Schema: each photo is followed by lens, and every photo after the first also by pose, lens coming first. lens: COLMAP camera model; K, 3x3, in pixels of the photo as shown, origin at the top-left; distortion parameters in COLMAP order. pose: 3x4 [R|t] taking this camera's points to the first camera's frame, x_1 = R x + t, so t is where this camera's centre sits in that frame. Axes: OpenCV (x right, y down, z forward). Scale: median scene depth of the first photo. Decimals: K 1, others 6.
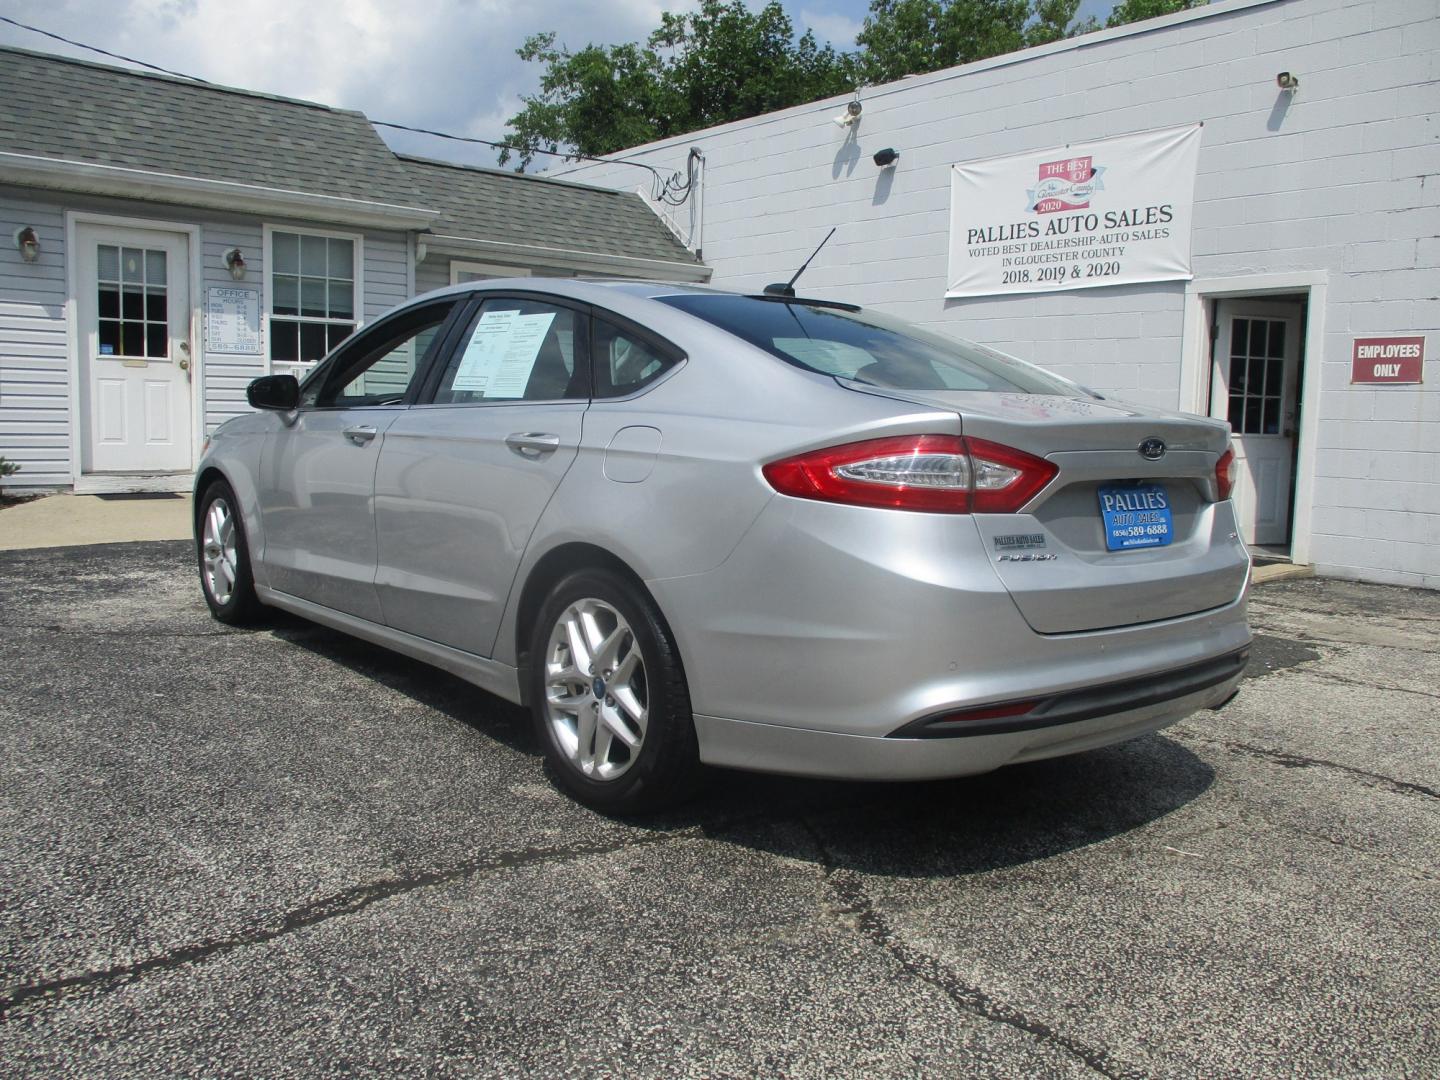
lens RADIAL K [[1196.7, 0, 719.4], [0, 1196.7, 542.2], [0, 0, 1]] dist [-0.036600, 0.016584]
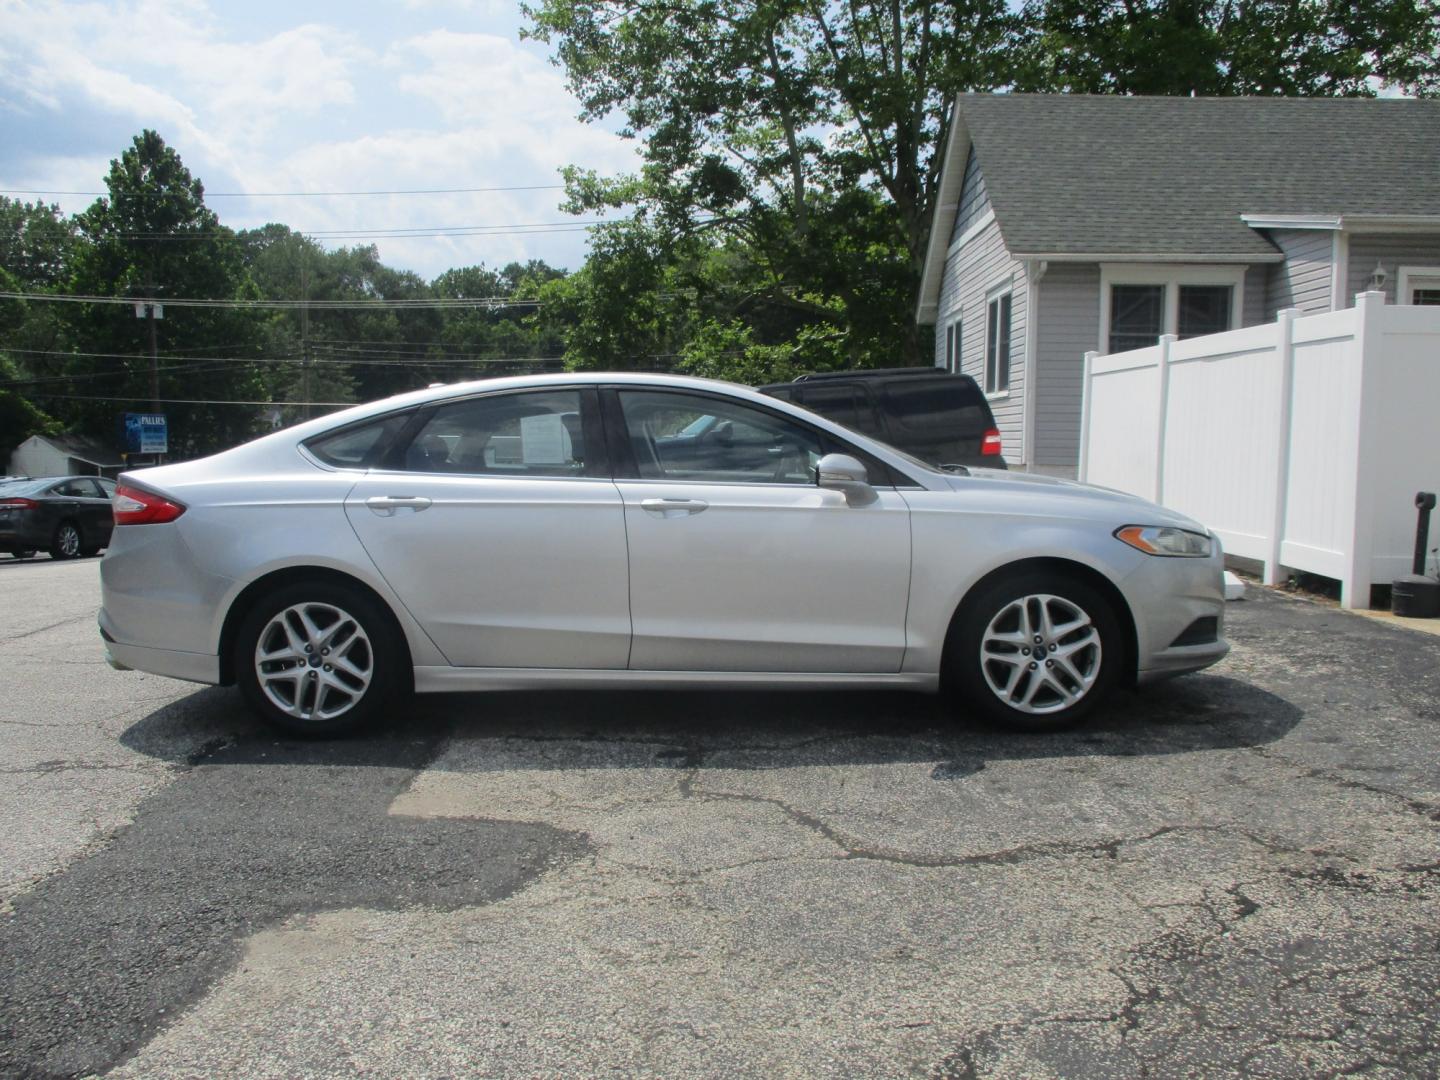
lens RADIAL K [[1196.7, 0, 721.2], [0, 1196.7, 549.4], [0, 0, 1]] dist [-0.036600, 0.016584]
pose [[-0.661987, 0.044296, -0.748205, 0.364514], [-0.101984, 0.983645, 0.148467, -0.106738], [0.742544, 0.174588, -0.646643, 0.886172]]
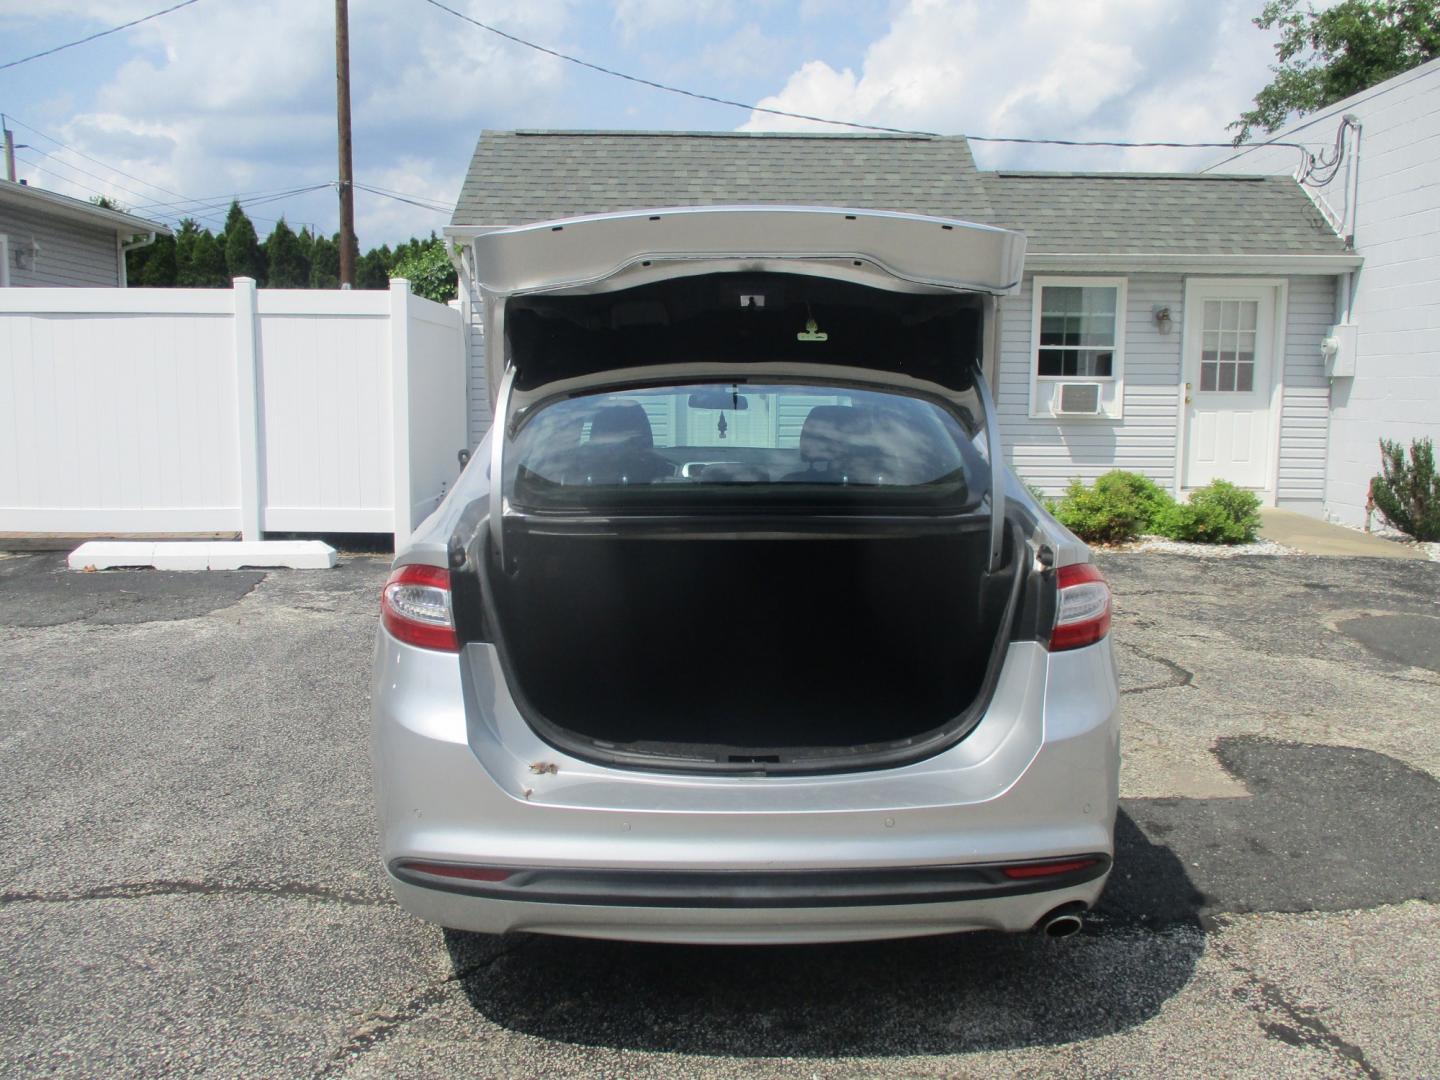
lens RADIAL K [[1196.7, 0, 720.5], [0, 1196.7, 543.0], [0, 0, 1]] dist [-0.036600, 0.016584]
pose [[0.772544, 0.059499, -0.632167, 0.256532], [-0.054700, 0.998135, 0.027097, -0.037904], [0.632600, 0.013645, 0.774358, 0.105603]]
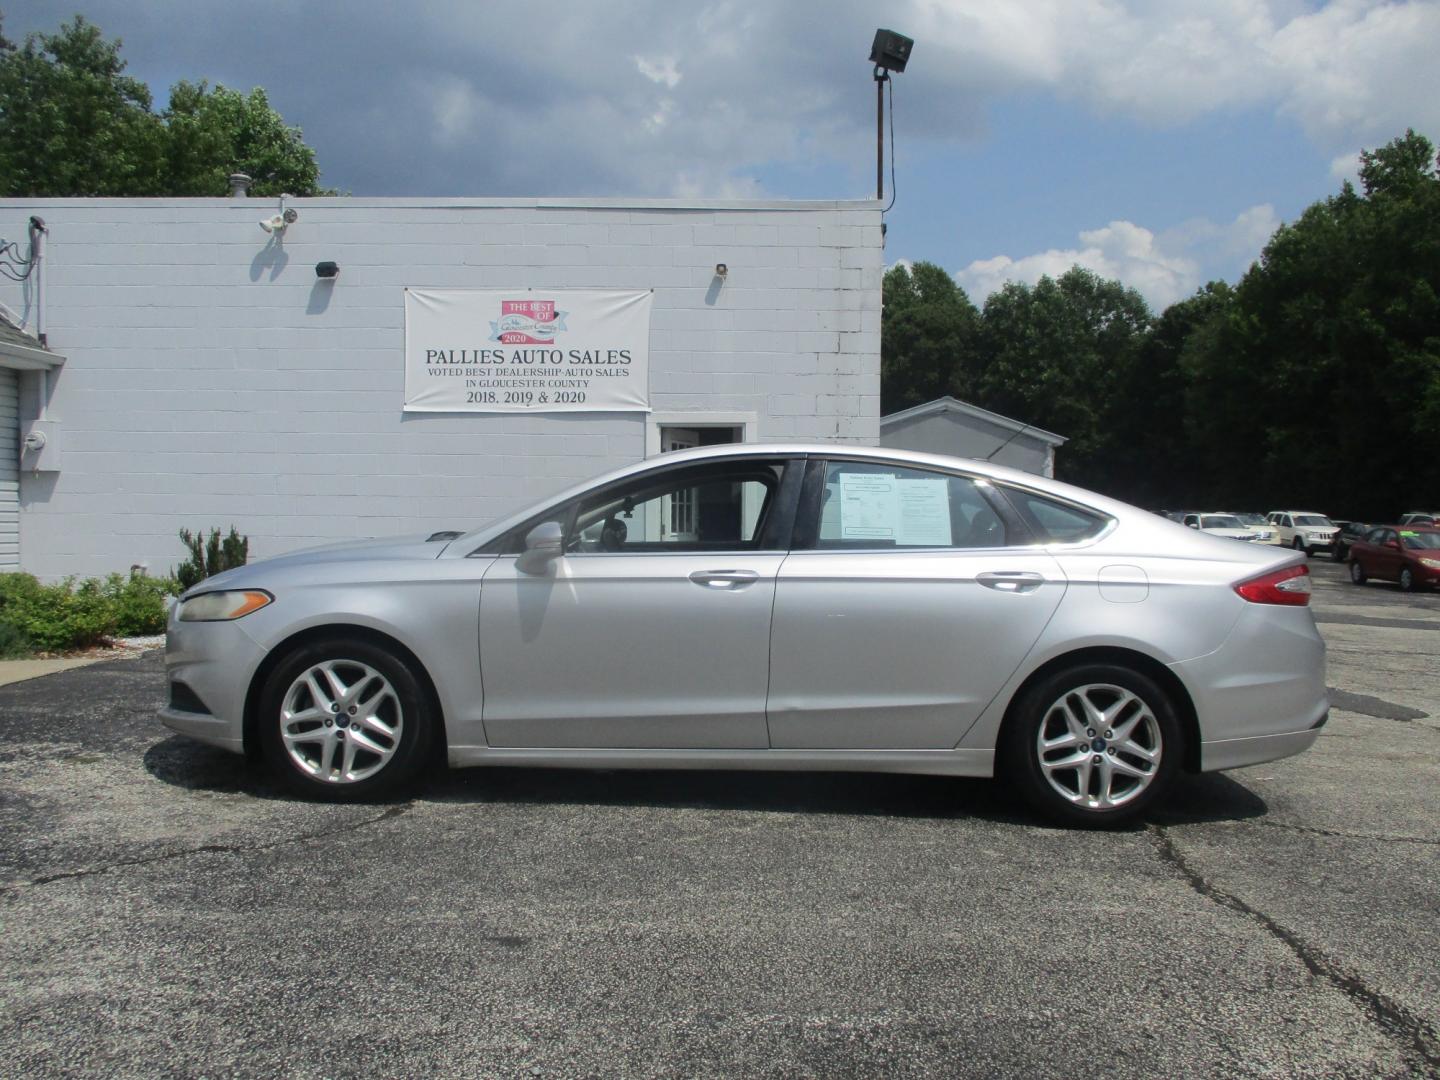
lens RADIAL K [[1196.7, 0, 722.0], [0, 1196.7, 545.0], [0, 0, 1]] dist [-0.036600, 0.016584]
pose [[0.658688, -0.038805, 0.751415, -0.484365], [0.088209, 0.995765, -0.025899, -0.040125], [-0.747228, 0.083341, 0.659322, 0.119641]]
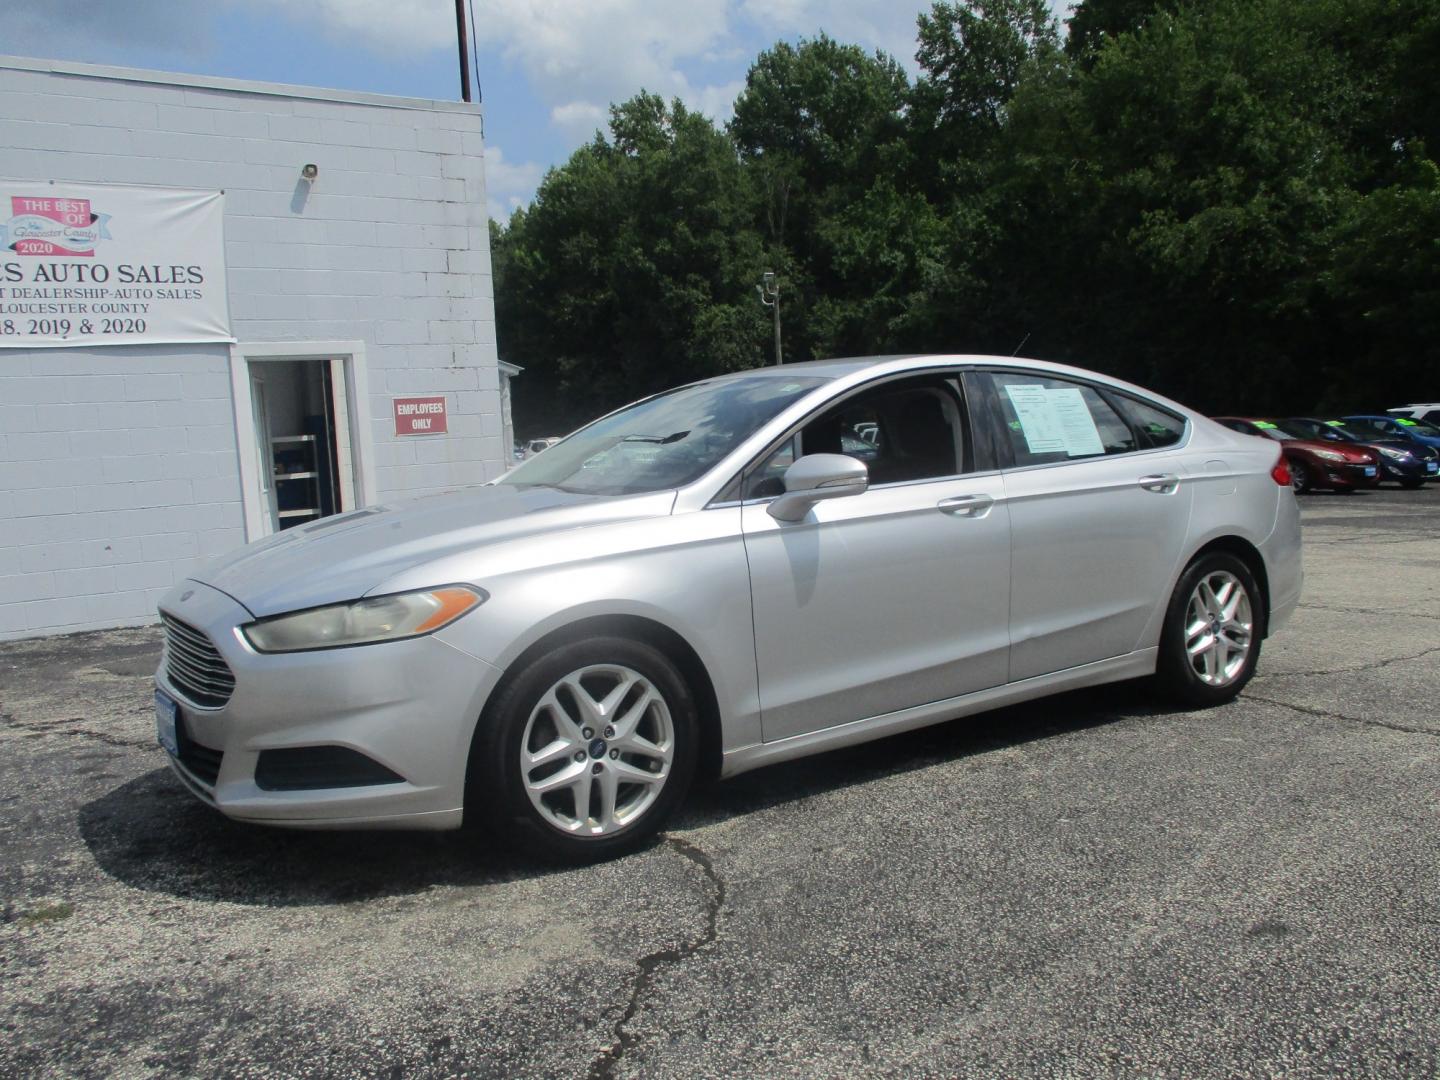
lens RADIAL K [[1196.7, 0, 719.2], [0, 1196.7, 536.8], [0, 0, 1]] dist [-0.036600, 0.016584]
pose [[0.114910, -0.117559, 0.986395, -0.558638], [0.166400, 0.981220, 0.097557, -0.084009], [-0.979340, 0.152926, 0.132314, 0.462073]]
